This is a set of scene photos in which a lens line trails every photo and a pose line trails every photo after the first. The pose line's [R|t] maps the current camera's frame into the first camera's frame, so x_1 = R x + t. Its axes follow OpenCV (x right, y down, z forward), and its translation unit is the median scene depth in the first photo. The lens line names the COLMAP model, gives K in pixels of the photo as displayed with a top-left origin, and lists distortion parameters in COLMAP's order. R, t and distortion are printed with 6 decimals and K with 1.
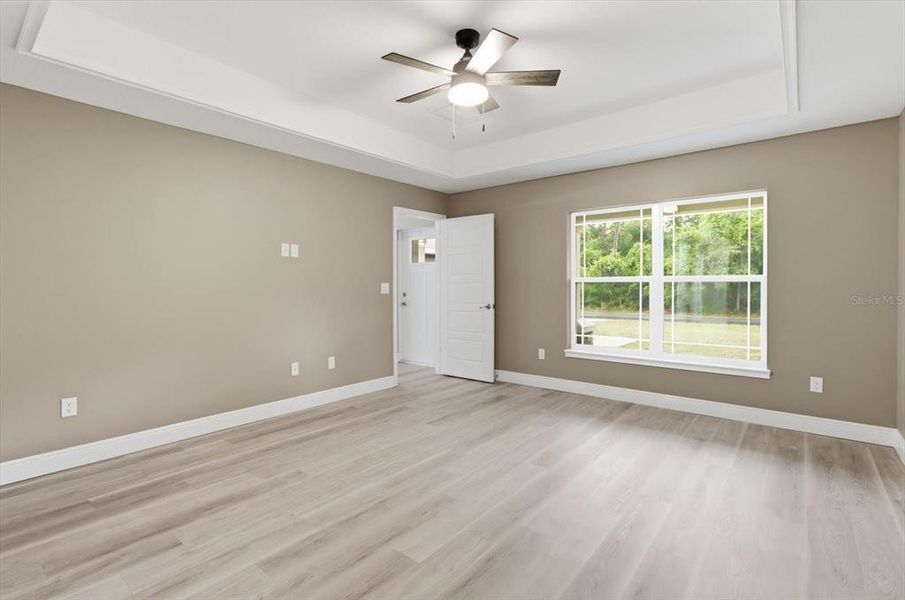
lens RADIAL K [[424.5, 0, 450.2], [0, 424.5, 284.9], [0, 0, 1]] dist [0.000167, 0.000091]
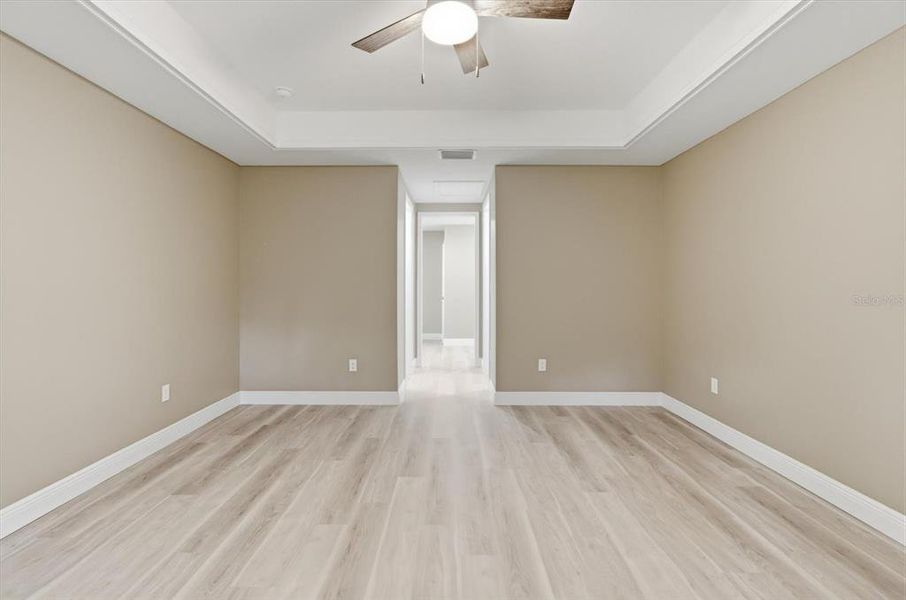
lens RADIAL K [[425.0, 0, 450.7], [0, 425.0, 284.9], [0, 0, 1]] dist [0.000167, 0.000091]
pose [[-0.776197, -0.001030, -0.630490, 0.500312], [0.000288, 0.999998, -0.001988, -0.000488], [0.630491, -0.001725, -0.776195, 1.586977]]
